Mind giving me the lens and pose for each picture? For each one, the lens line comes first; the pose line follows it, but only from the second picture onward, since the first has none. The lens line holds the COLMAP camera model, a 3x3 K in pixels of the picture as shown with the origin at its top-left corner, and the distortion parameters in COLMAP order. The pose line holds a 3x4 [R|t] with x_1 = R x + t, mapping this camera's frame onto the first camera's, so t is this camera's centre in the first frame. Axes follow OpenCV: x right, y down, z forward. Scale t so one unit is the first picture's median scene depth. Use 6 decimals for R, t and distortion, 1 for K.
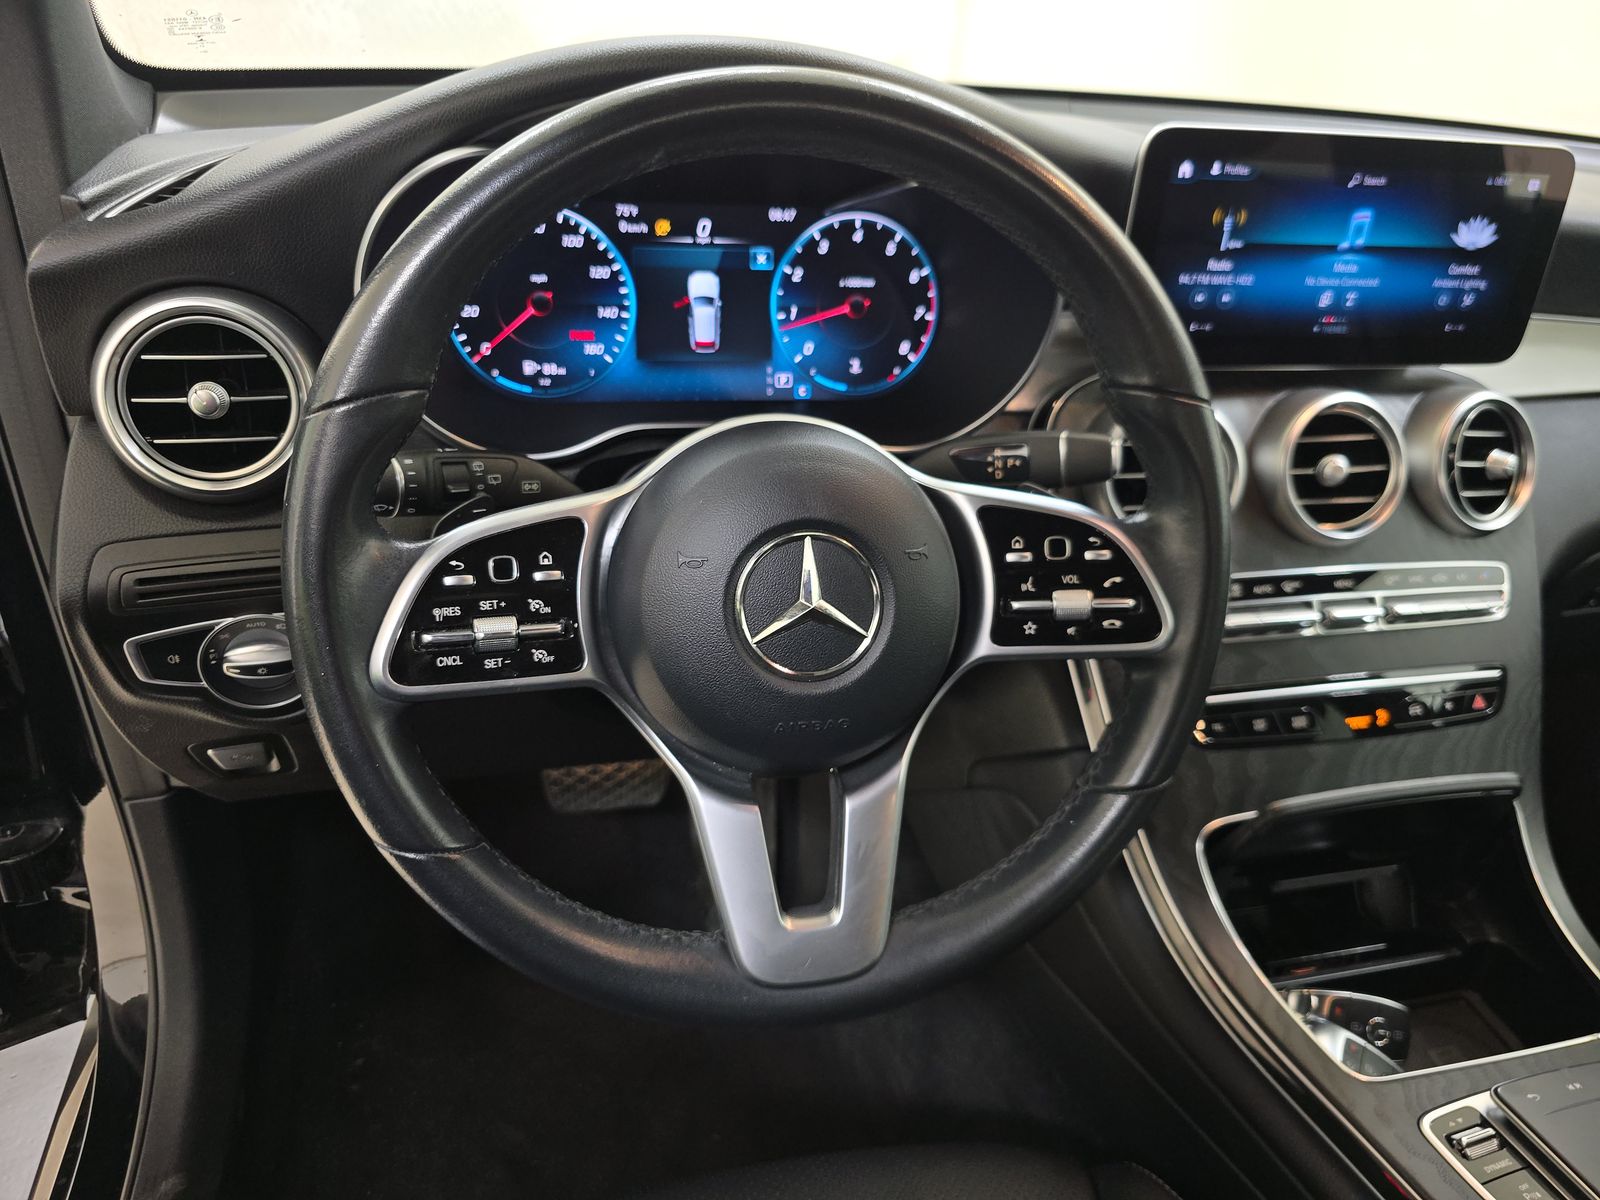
lens RADIAL K [[1063.3, 0, 802.3], [0, 1063.3, 587.3], [0, 0, 1]] dist [0.043988, -0.028825]
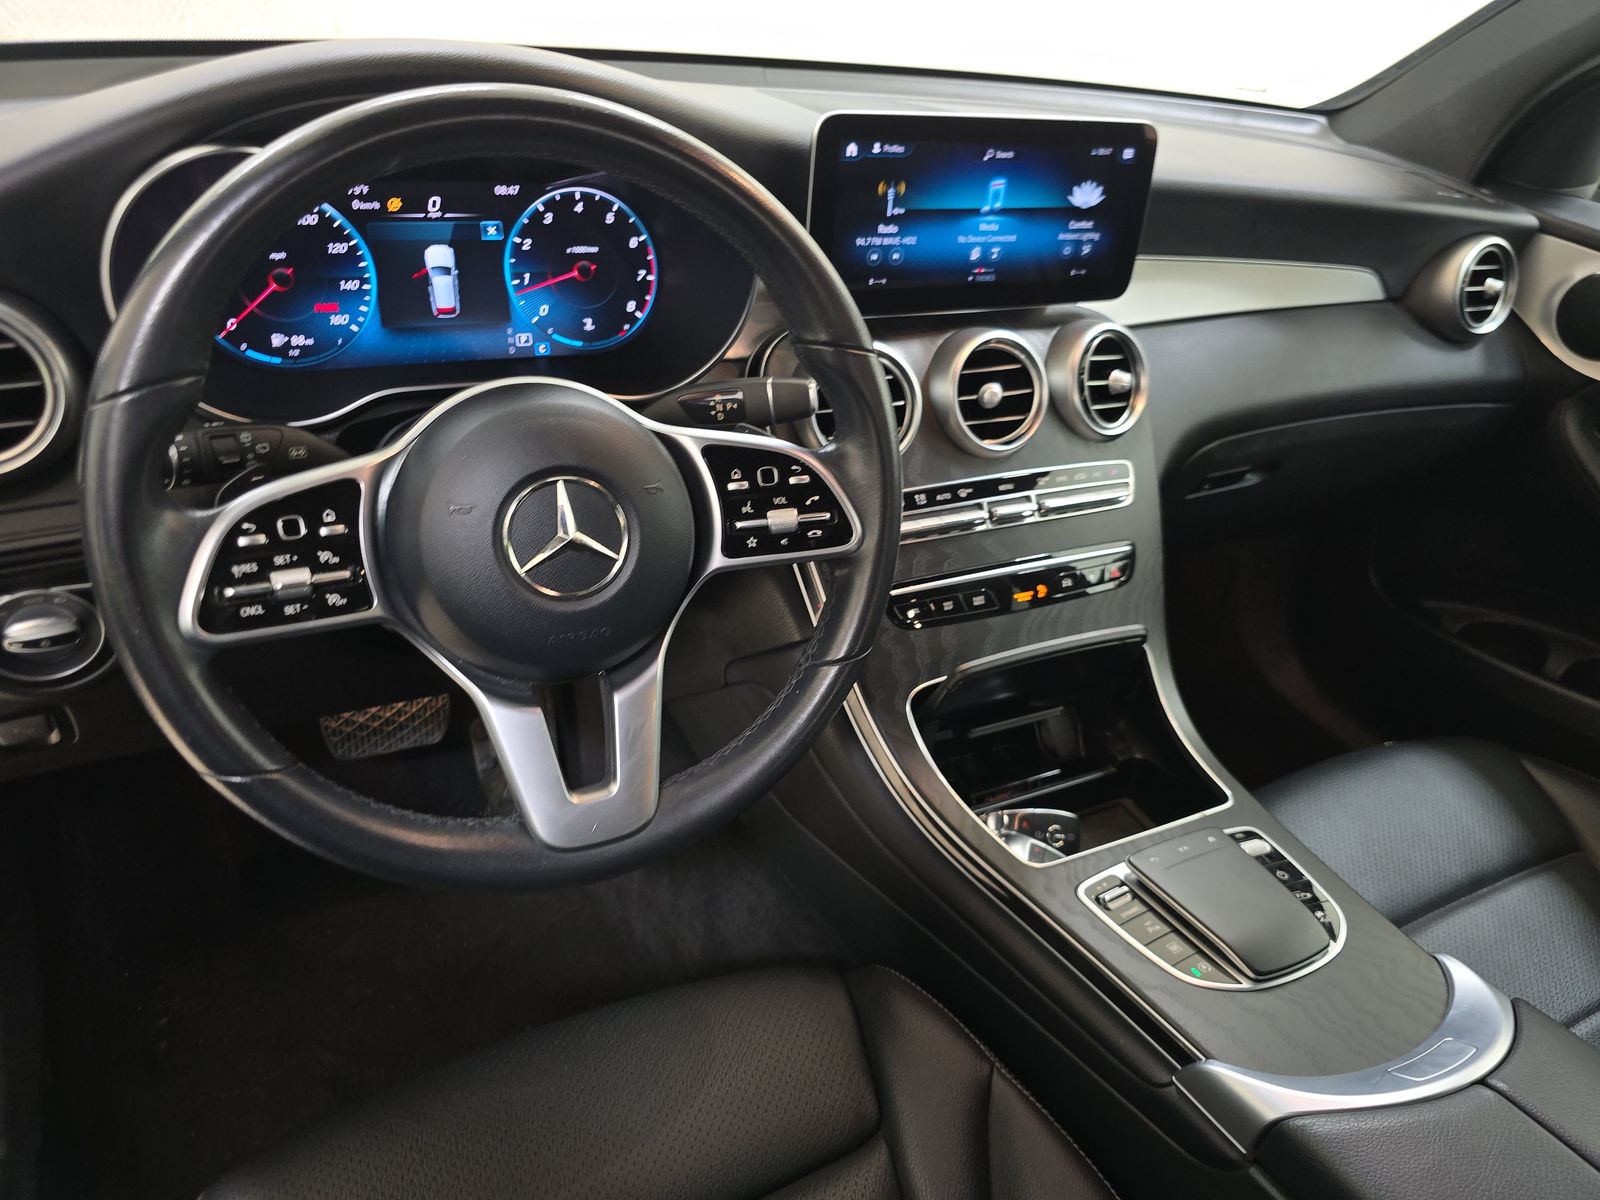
lens RADIAL K [[1063.3, 0, 809.5], [0, 1063.3, 597.7], [0, 0, 1]] dist [0.043988, -0.028825]
pose [[0.971056, -0.096401, 0.218533, 0.002367], [0.080144, 0.993397, 0.082093, 0.005515], [-0.225004, -0.062203, 0.972370, -0.184539]]
